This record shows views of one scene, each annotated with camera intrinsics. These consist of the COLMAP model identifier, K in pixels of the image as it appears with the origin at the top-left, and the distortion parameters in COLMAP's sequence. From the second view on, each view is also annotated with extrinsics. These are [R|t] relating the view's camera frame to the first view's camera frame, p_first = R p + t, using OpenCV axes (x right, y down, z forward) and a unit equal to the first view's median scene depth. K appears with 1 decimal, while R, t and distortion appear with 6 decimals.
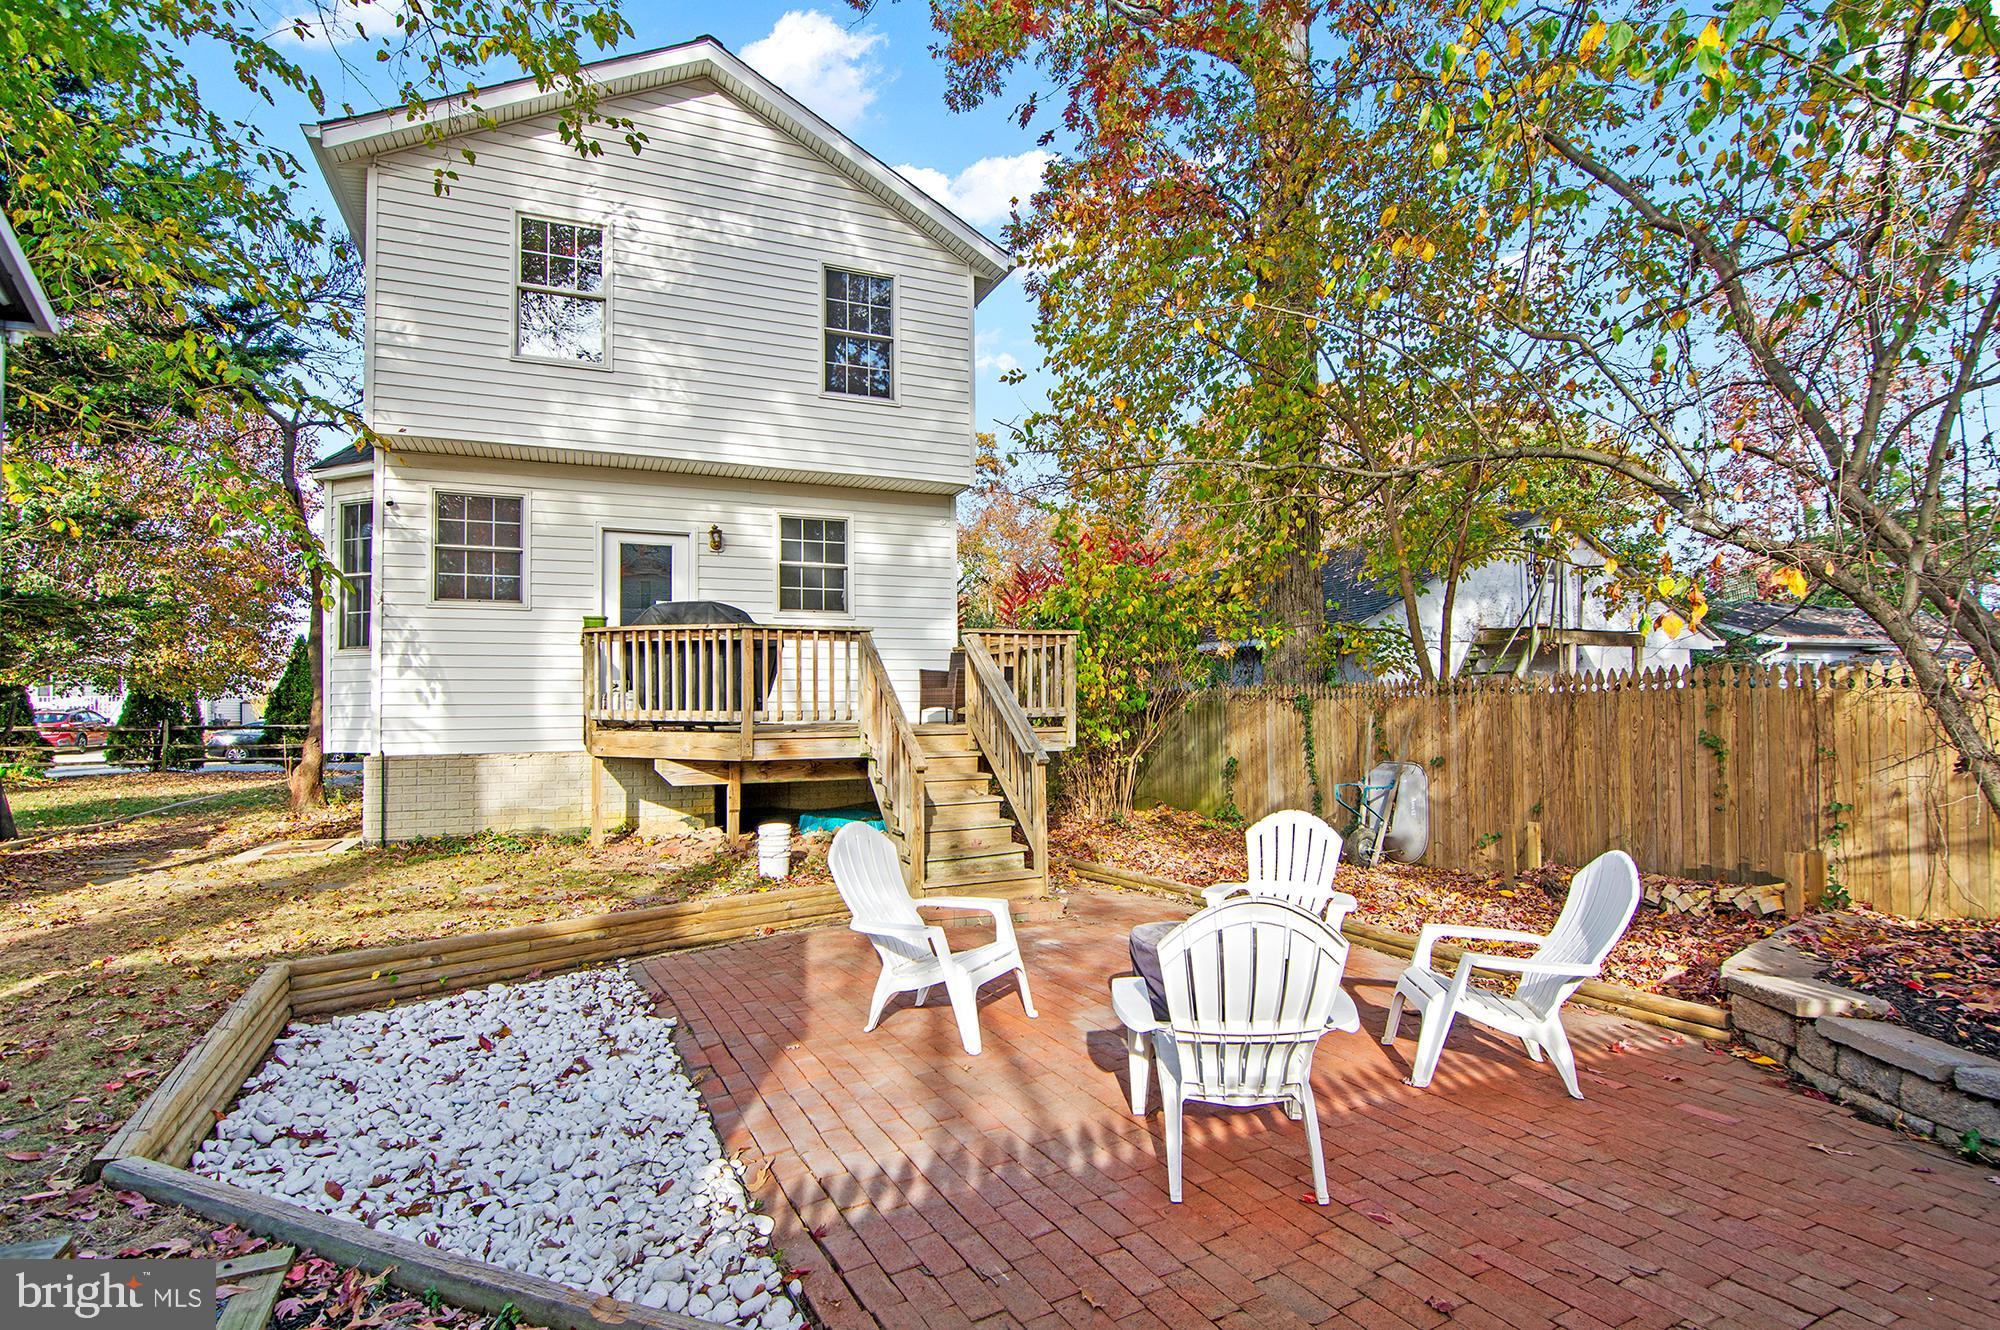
lens RADIAL K [[953.9, 0, 1002.4], [0, 953.9, 764.6], [0, 0, 1]] dist [-0.001528, -0.005345]
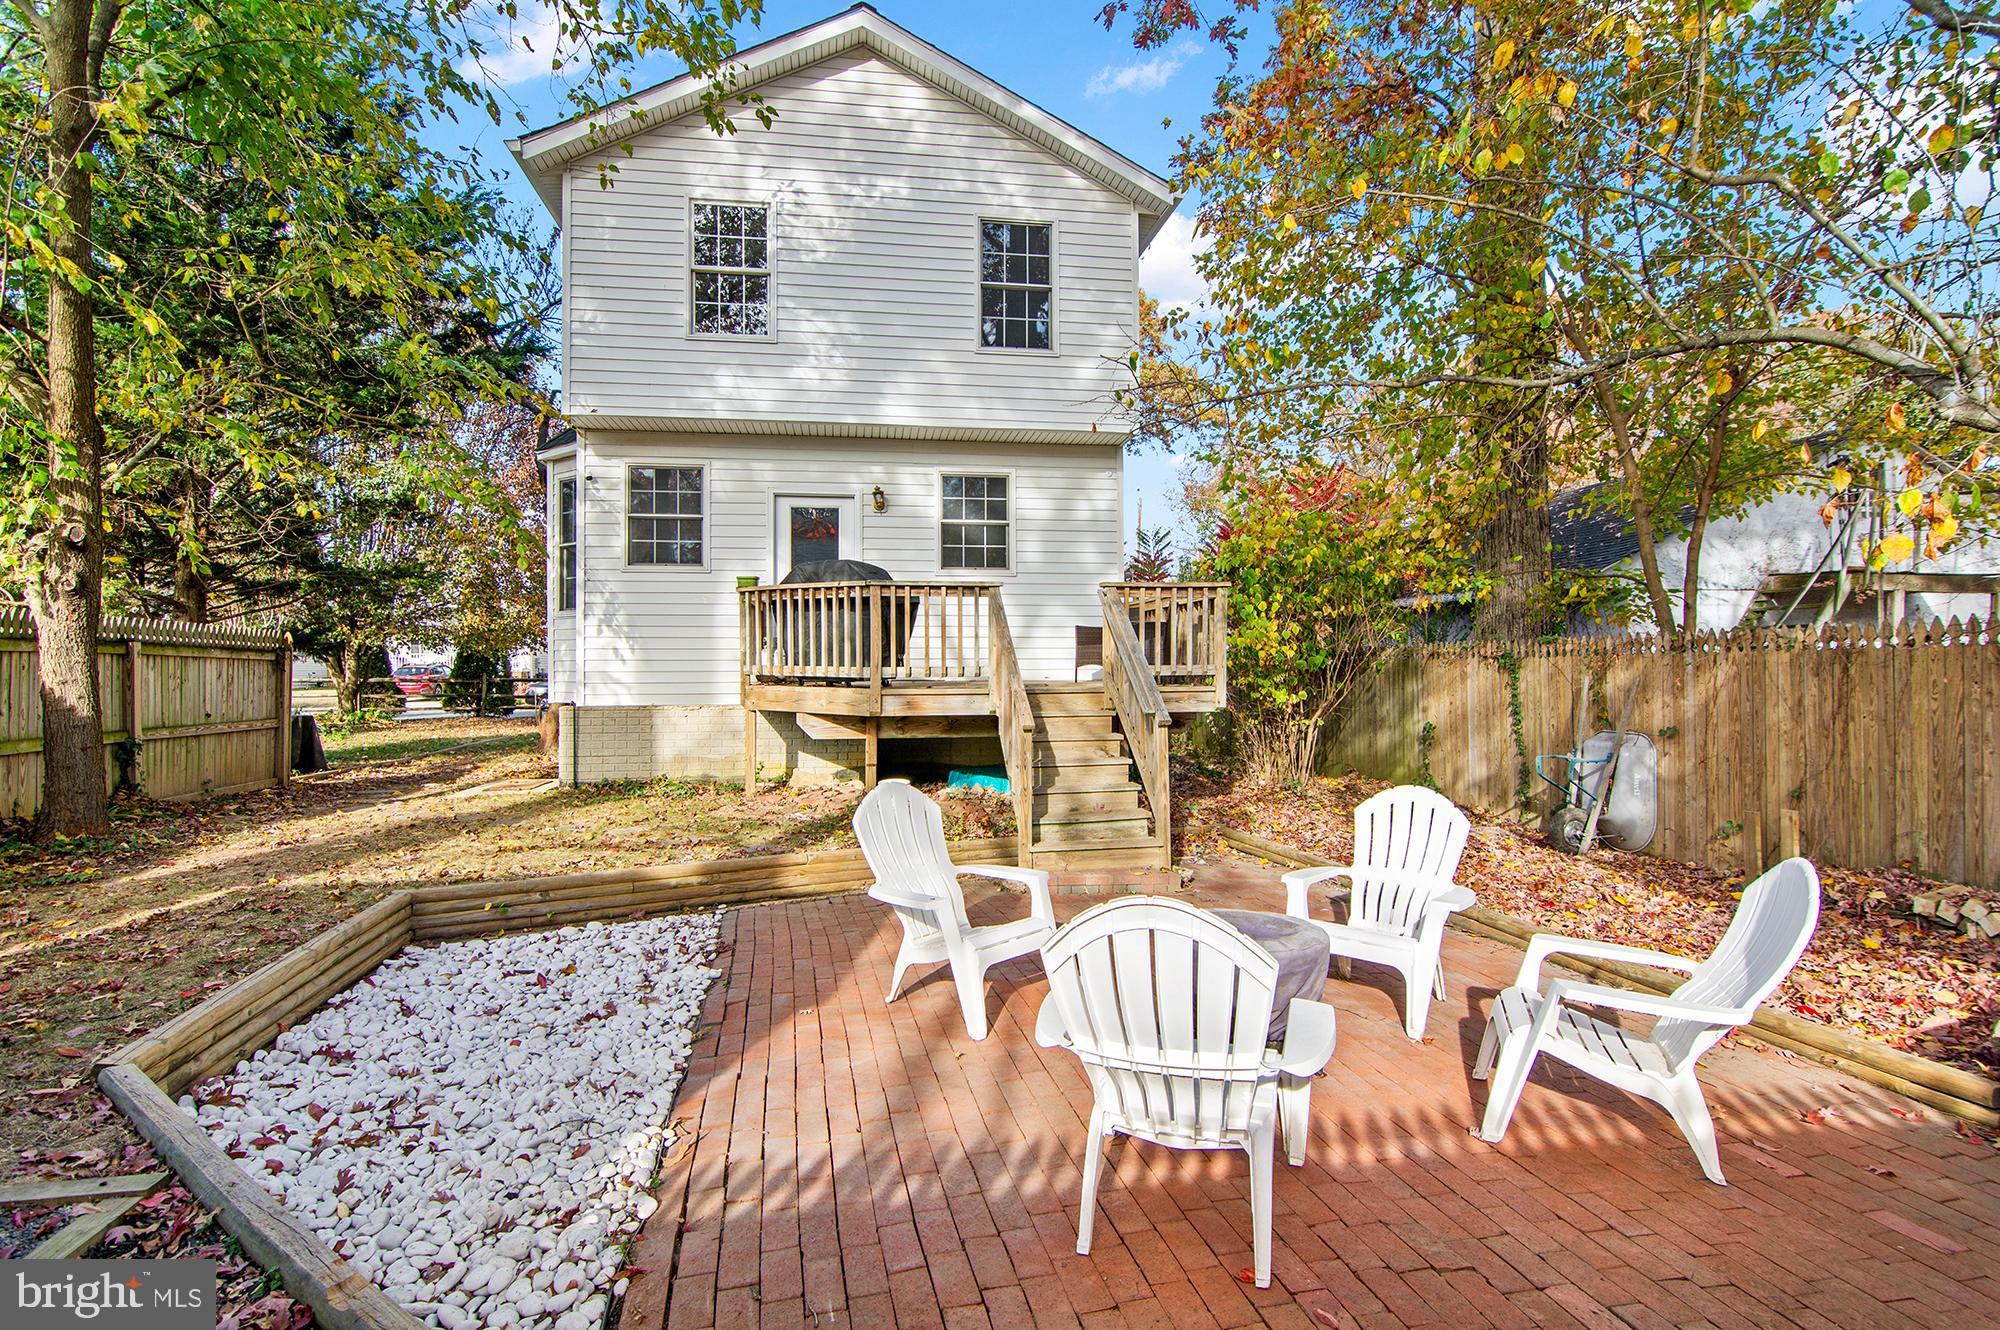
lens RADIAL K [[941.1, 0, 995.3], [0, 941.1, 730.4], [0, 0, 1]] dist [-0.001781, -0.004597]
pose [[0.967696, 0.021669, -0.251186, 0.103856], [-0.019583, 0.999750, 0.010804, -0.002259], [0.251357, -0.005536, 0.967879, 0.063334]]
